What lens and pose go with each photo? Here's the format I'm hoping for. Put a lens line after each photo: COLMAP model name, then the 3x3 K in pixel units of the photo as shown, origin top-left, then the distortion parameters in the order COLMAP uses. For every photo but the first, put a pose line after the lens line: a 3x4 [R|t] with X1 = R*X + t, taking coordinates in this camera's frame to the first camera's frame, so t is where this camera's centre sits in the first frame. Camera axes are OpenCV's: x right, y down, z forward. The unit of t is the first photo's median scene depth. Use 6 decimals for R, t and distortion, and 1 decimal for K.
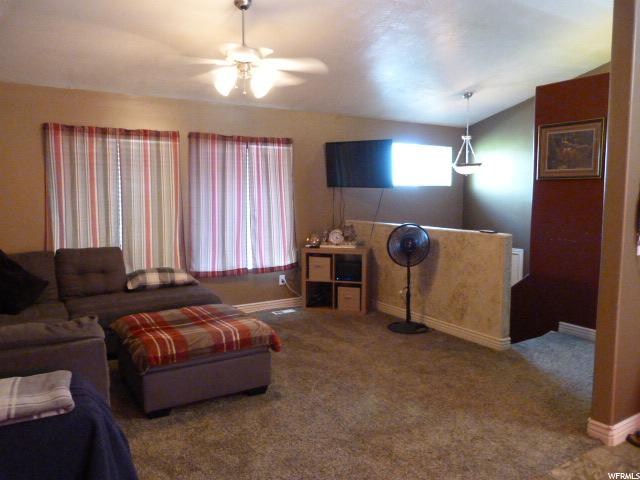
lens RADIAL K [[483.4, 0, 318.2], [0, 483.4, 238.7], [0, 0, 1]] dist [-0.023091, 0.015442]
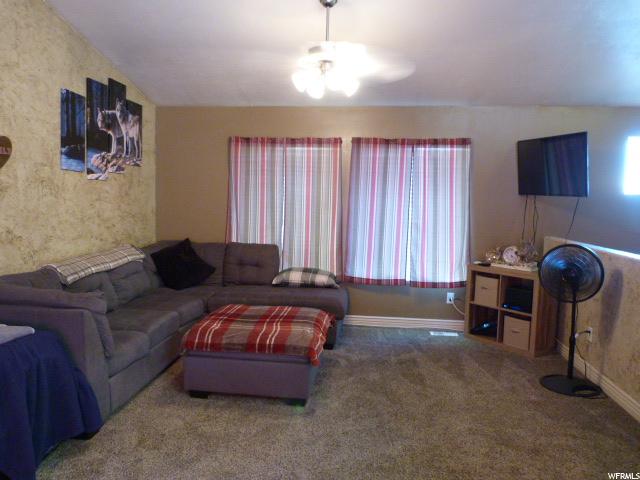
lens RADIAL K [[483.4, 0, 320.0], [0, 483.4, 239.9], [0, 0, 1]] dist [-0.023091, 0.015442]
pose [[0.779881, 0.071608, -0.621818, 0.344306], [-0.081974, 0.996563, 0.011952, -0.015096], [0.620537, 0.041652, 0.783070, 0.187327]]
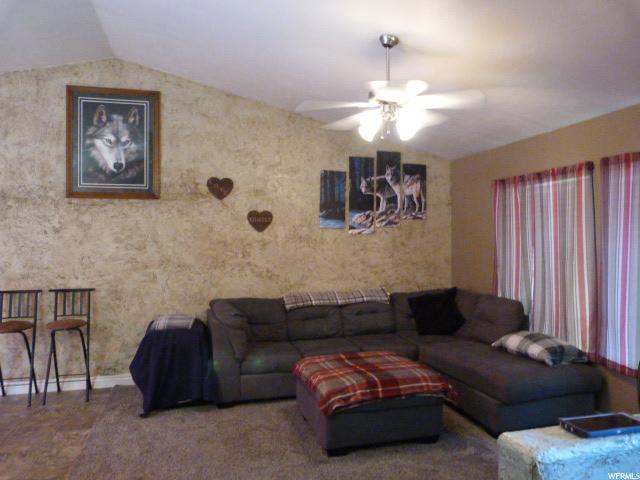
lens RADIAL K [[483.4, 0, 313.9], [0, 483.4, 240.5], [0, 0, 1]] dist [-0.023091, 0.015442]
pose [[-0.292024, -0.000122, -0.956411, 0.569989], [-0.085662, 0.995984, 0.026028, -0.087498], [0.952567, 0.089529, -0.290862, 0.862278]]
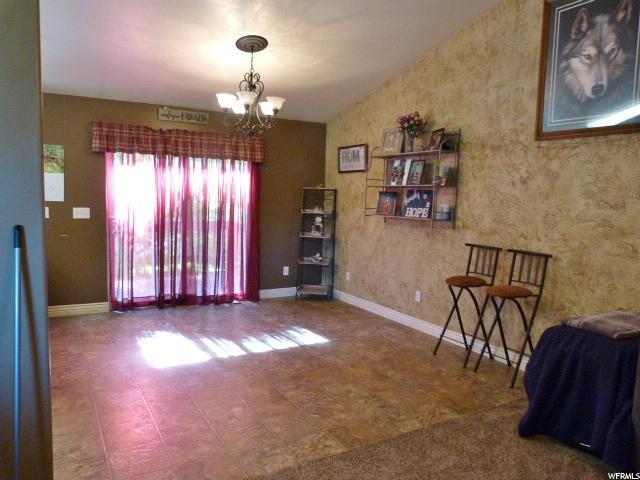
lens RADIAL K [[483.4, 0, 319.9], [0, 483.4, 239.1], [0, 0, 1]] dist [-0.023091, 0.015442]
pose [[-0.998862, -0.027688, 0.038832, 0.106105], [-0.019740, 0.981223, 0.191865, -0.091895], [-0.043415, 0.190880, -0.980653, 0.926154]]
